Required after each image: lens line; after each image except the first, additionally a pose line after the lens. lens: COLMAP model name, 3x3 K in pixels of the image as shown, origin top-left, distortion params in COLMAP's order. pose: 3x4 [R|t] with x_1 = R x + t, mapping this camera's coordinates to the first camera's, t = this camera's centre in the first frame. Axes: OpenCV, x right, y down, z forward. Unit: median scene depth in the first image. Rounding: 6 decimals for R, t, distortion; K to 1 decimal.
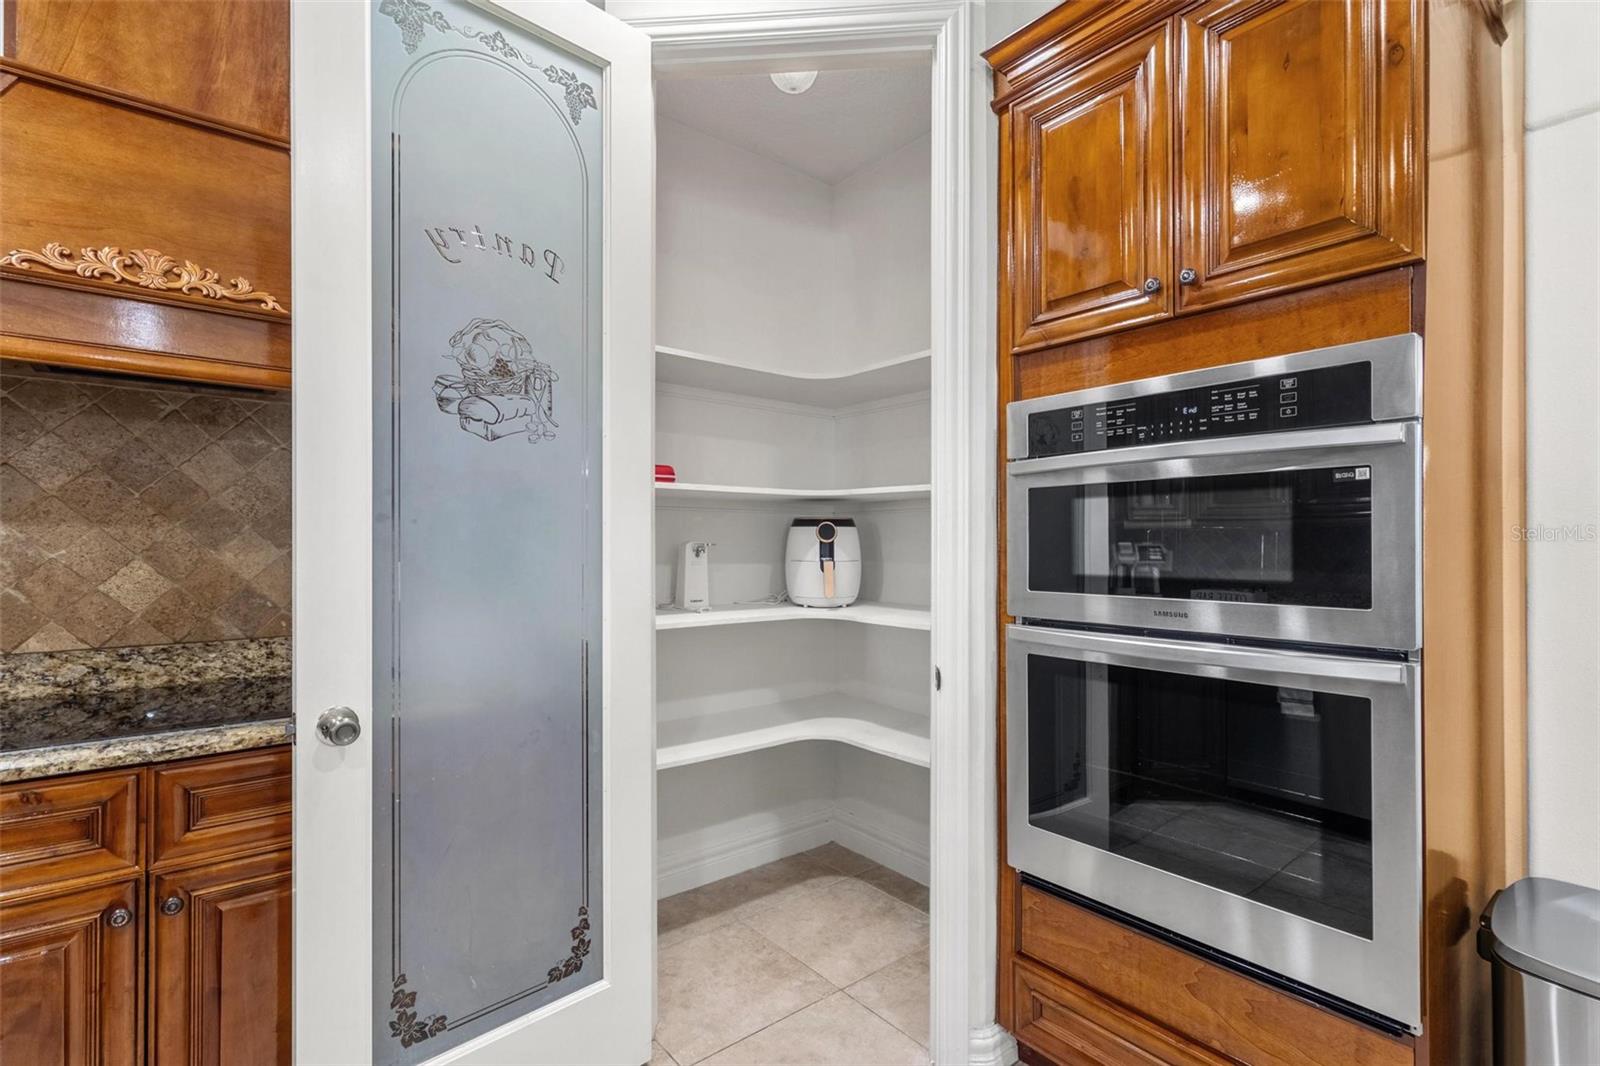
lens RADIAL K [[742.1, 0, 804.9], [0, 742.1, 542.2], [0, 0, 1]] dist [-0.000794, 0.001524]
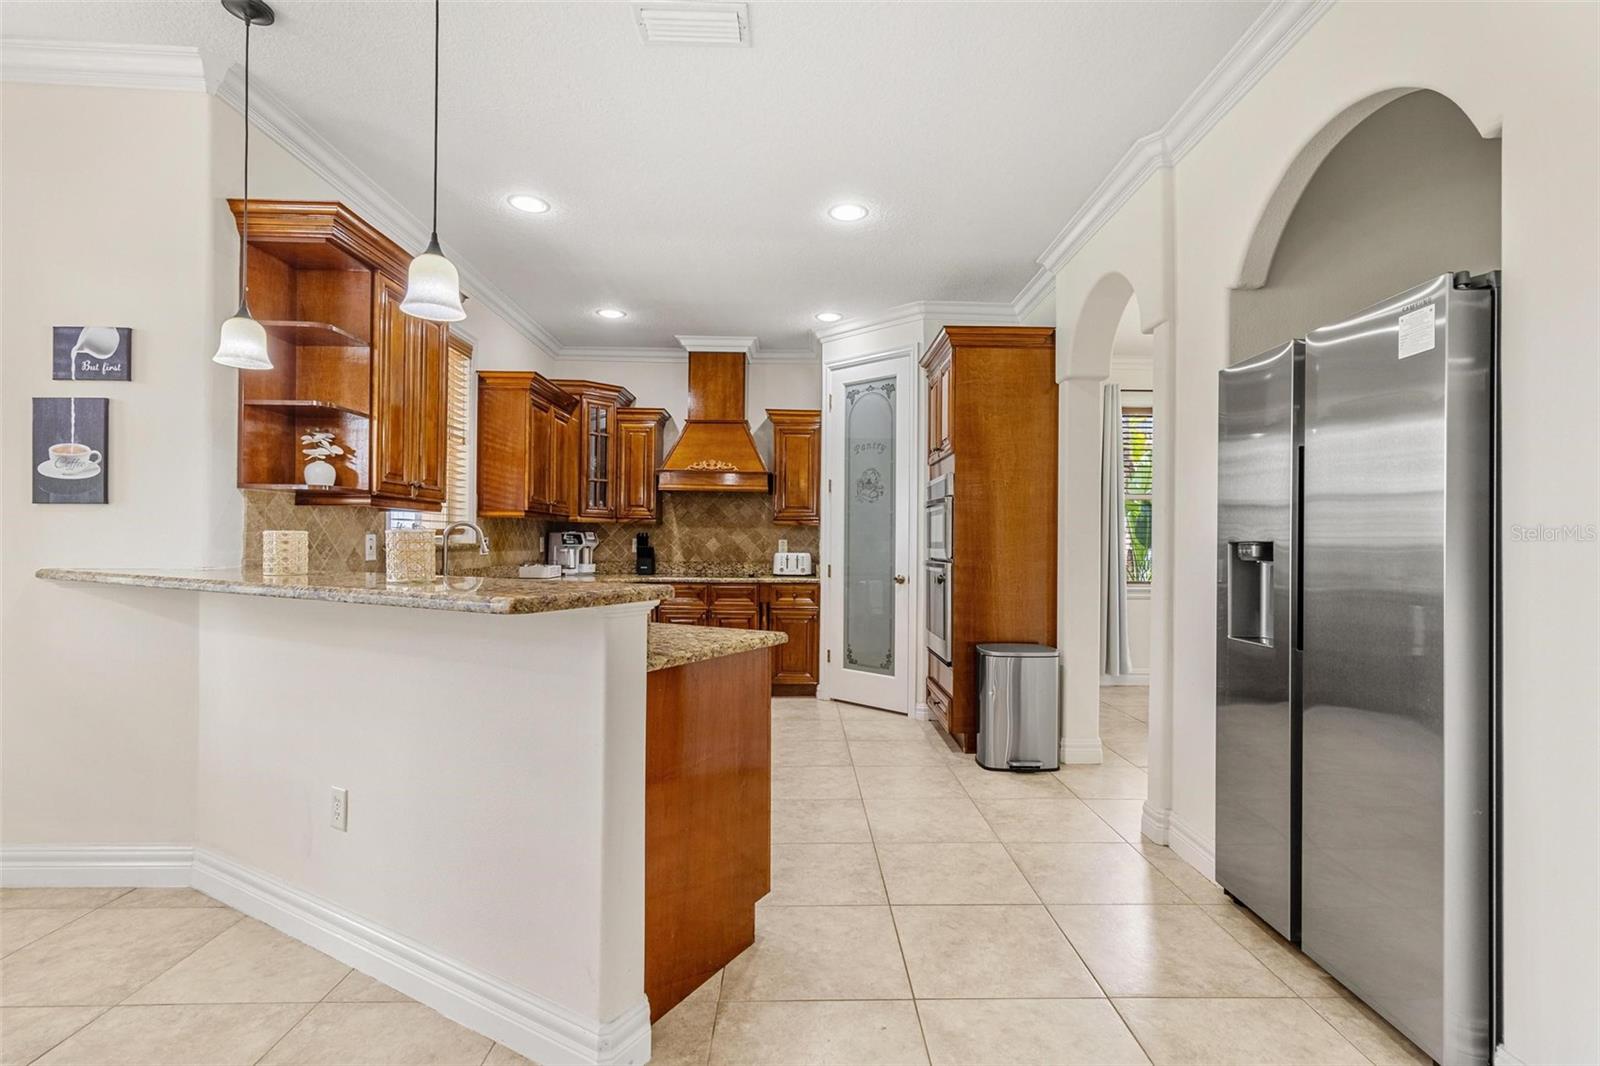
lens RADIAL K [[742.1, 0, 807.6], [0, 742.1, 537.0], [0, 0, 1]] dist [-0.000794, 0.001524]
pose [[0.781727, 0.000529, -0.623620, 1.919584], [-0.006977, 0.999944, -0.007899, 0.053424], [0.623582, 0.010526, 0.781687, -1.717929]]
